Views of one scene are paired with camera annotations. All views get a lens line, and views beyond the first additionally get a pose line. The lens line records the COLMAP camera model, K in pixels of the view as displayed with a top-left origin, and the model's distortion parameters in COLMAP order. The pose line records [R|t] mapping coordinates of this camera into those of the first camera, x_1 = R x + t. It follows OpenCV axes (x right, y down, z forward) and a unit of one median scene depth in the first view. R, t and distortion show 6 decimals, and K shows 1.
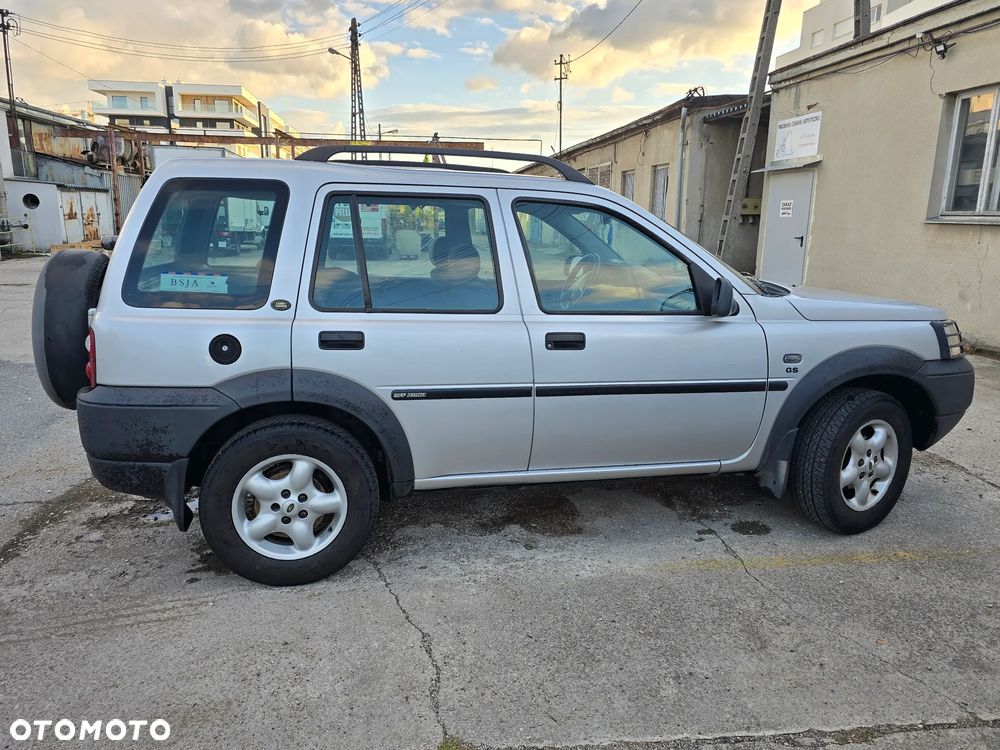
lens RADIAL K [[713.2, 0, 490.6], [0, 713.2, 365.5], [0, 0, 1]] dist [0.060687, -0.051173]
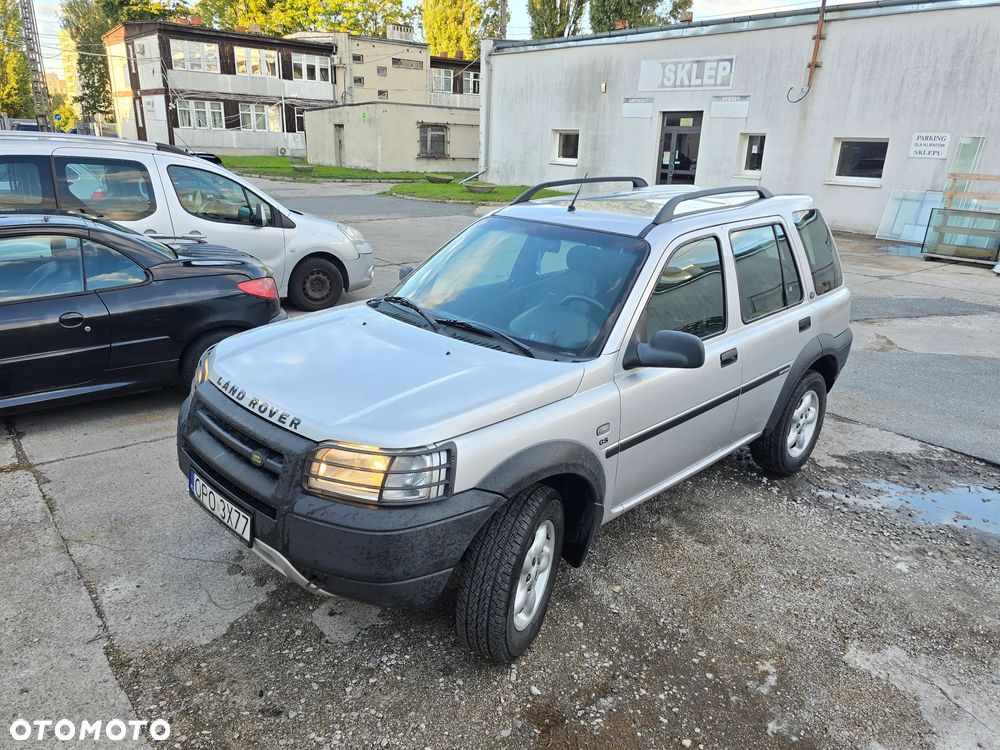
lens RADIAL K [[713.2, 0, 497.5], [0, 713.2, 374.1], [0, 0, 1]] dist [0.060687, -0.051173]
pose [[-0.837508, 0.138924, -0.528469, 0.848399], [-0.152734, 0.869074, 0.470513, -0.562927], [0.524645, 0.474774, -0.706638, 1.947487]]
